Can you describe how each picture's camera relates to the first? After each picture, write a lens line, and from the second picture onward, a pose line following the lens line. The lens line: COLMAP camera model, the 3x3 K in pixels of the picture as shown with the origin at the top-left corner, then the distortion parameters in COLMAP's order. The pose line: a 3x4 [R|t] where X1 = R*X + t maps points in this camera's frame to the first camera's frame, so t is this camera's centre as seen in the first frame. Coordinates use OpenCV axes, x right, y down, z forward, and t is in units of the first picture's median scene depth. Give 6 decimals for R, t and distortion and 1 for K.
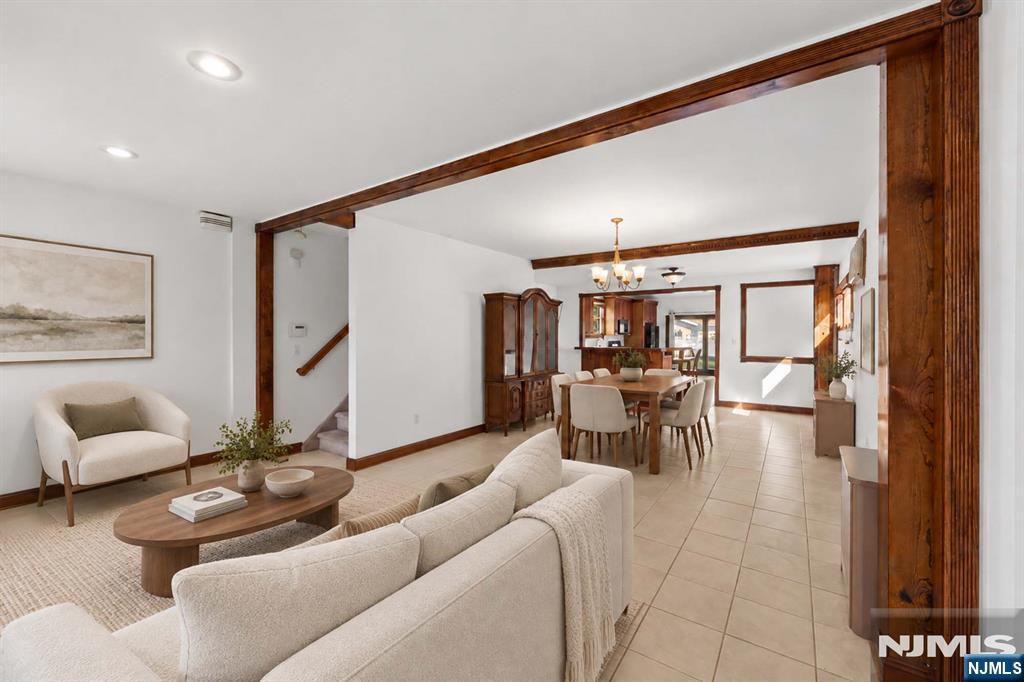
lens RADIAL K [[402.7, 0, 509.2], [0, 402.7, 338.1], [0, 0, 1]] dist [-0.001415, -0.000698]
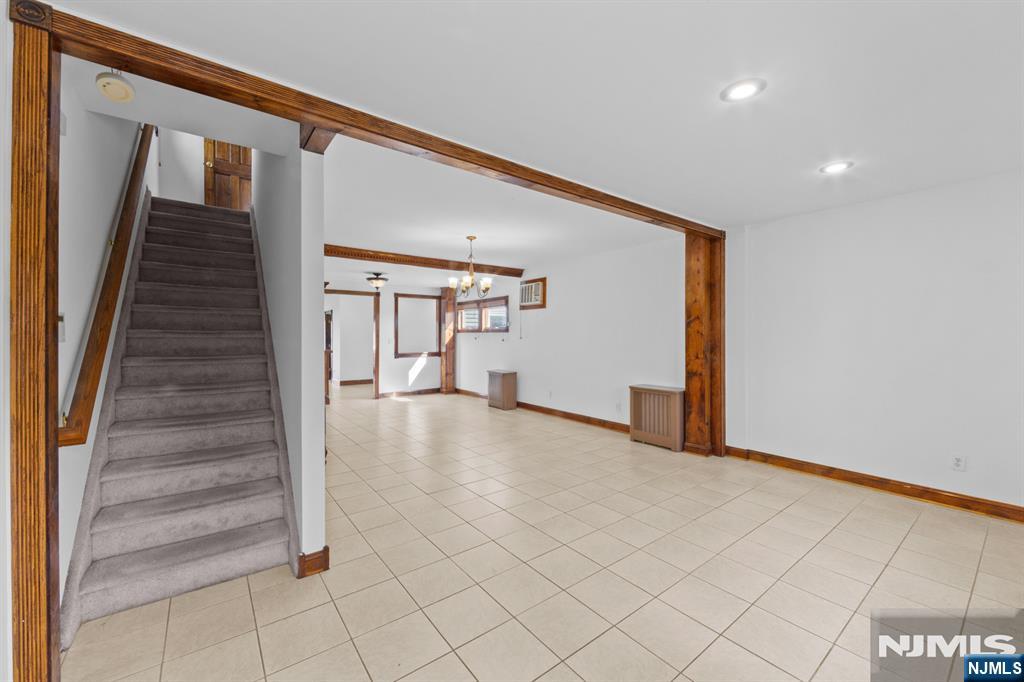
lens RADIAL K [[406.6, 0, 513.6], [0, 406.6, 334.9], [0, 0, 1]] dist [0.000093, -0.000199]
pose [[0.300938, -0.001216, 0.953643, -0.516518], [0.011594, 0.999930, -0.002384, -0.003546], [-0.953573, 0.011774, 0.300931, 0.331447]]
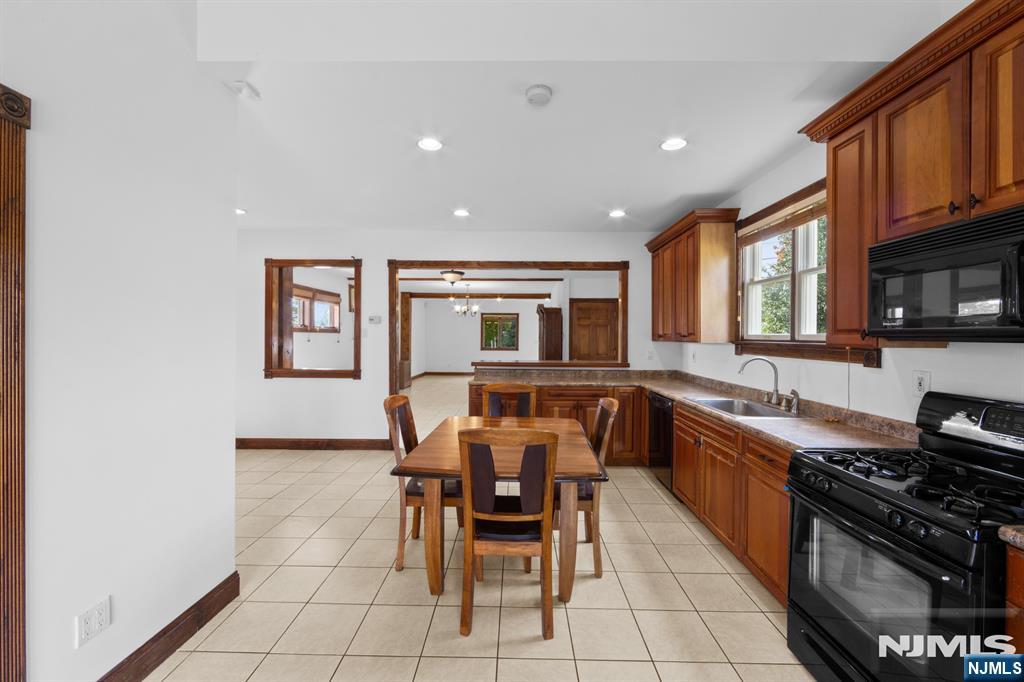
lens RADIAL K [[404.6, 0, 510.8], [0, 404.6, 338.1], [0, 0, 1]] dist [-0.001670, -0.000180]
pose [[-0.825545, -0.004119, -0.564322, 0.828165], [-0.013625, 0.999827, 0.012635, -0.020069], [0.564172, 0.018119, -0.825458, 1.861989]]
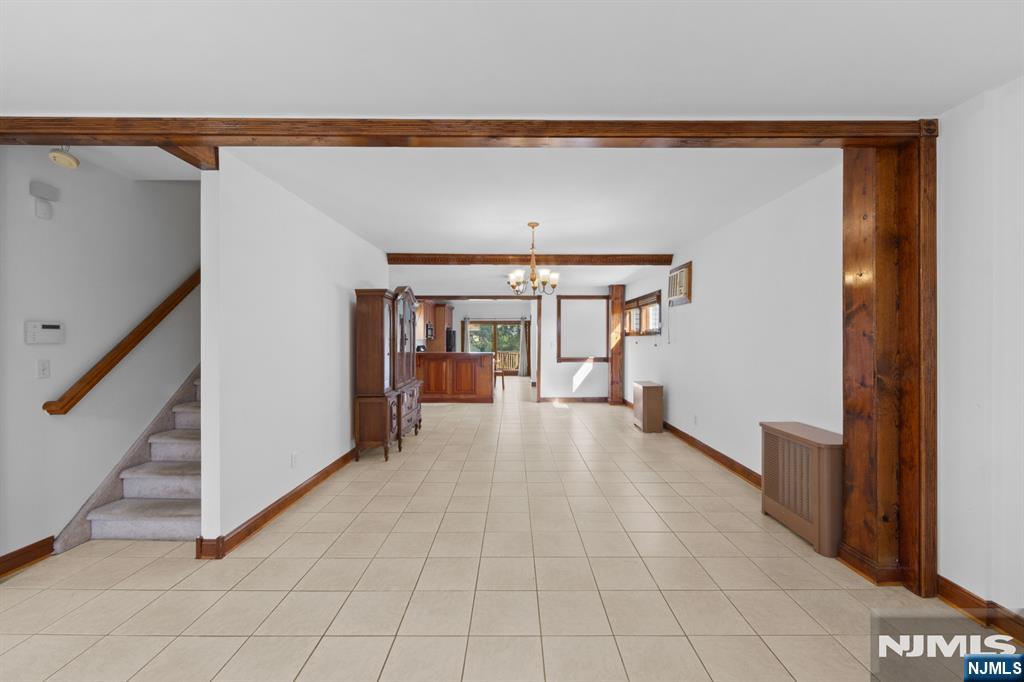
lens RADIAL K [[404.6, 0, 510.8], [0, 404.6, 338.1], [0, 0, 1]] dist [-0.001670, -0.000180]
pose [[0.820779, 0.000067, 0.571246, -0.220434], [0.005968, 0.999944, -0.008691, -0.001668], [-0.571215, 0.010543, 0.820733, 0.131562]]
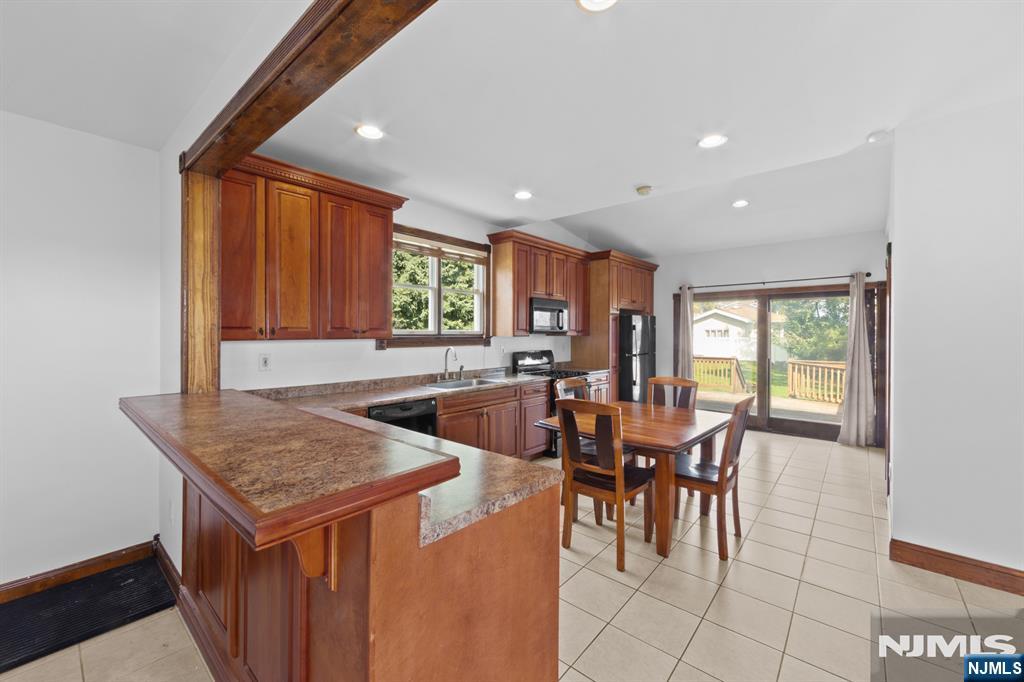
lens RADIAL K [[404.6, 0, 510.8], [0, 404.6, 338.1], [0, 0, 1]] dist [-0.001670, -0.000180]
pose [[0.995218, 0.003835, -0.097601, 0.517592], [-0.003374, 0.999982, 0.004886, -0.014728], [0.097618, -0.004533, 0.995214, 1.085381]]
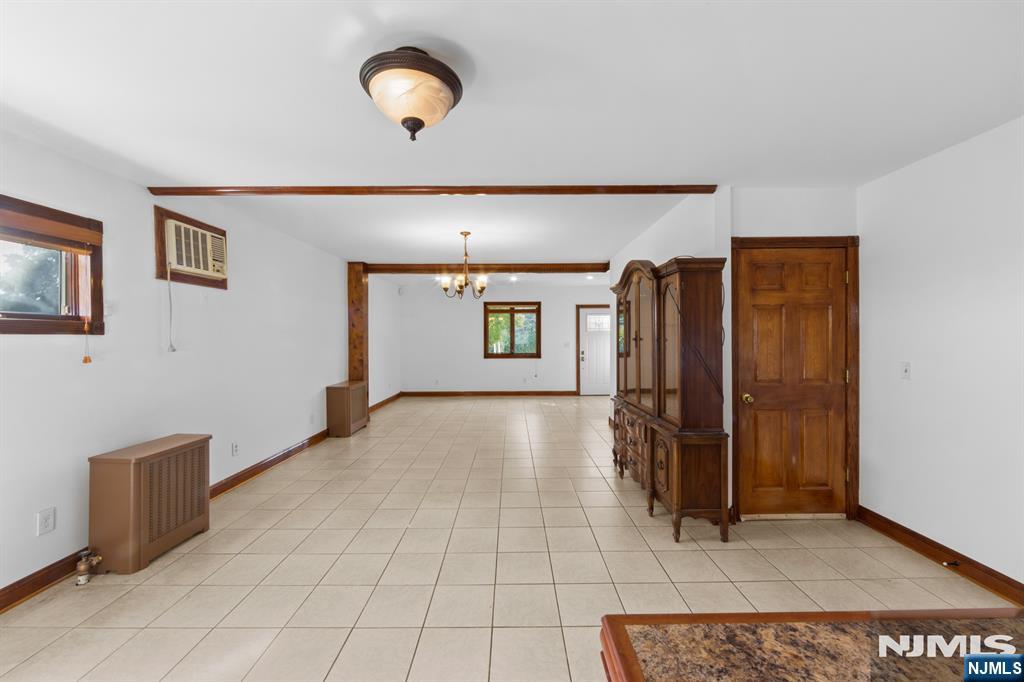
lens RADIAL K [[402.7, 0, 509.2], [0, 402.7, 338.1], [0, 0, 1]] dist [-0.001415, -0.000698]
pose [[-0.819952, 0.005044, -0.572410, 0.495467], [-0.002161, 0.999927, 0.011906, -0.015394], [0.572428, 0.011000, -0.819881, 1.228248]]
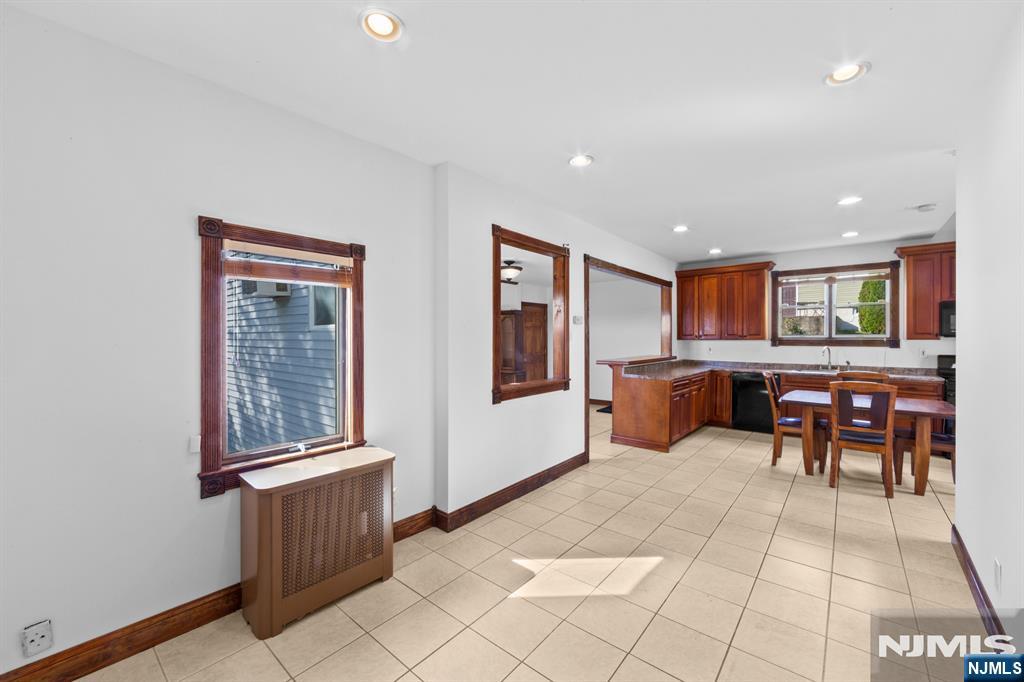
lens RADIAL K [[404.6, 0, 510.8], [0, 404.6, 338.1], [0, 0, 1]] dist [-0.001670, -0.000180]
pose [[-0.088479, 0.000709, -0.996078, 1.261066], [-0.007688, 0.999969, 0.001395, -0.012229], [0.996048, 0.007781, -0.088471, 1.082344]]
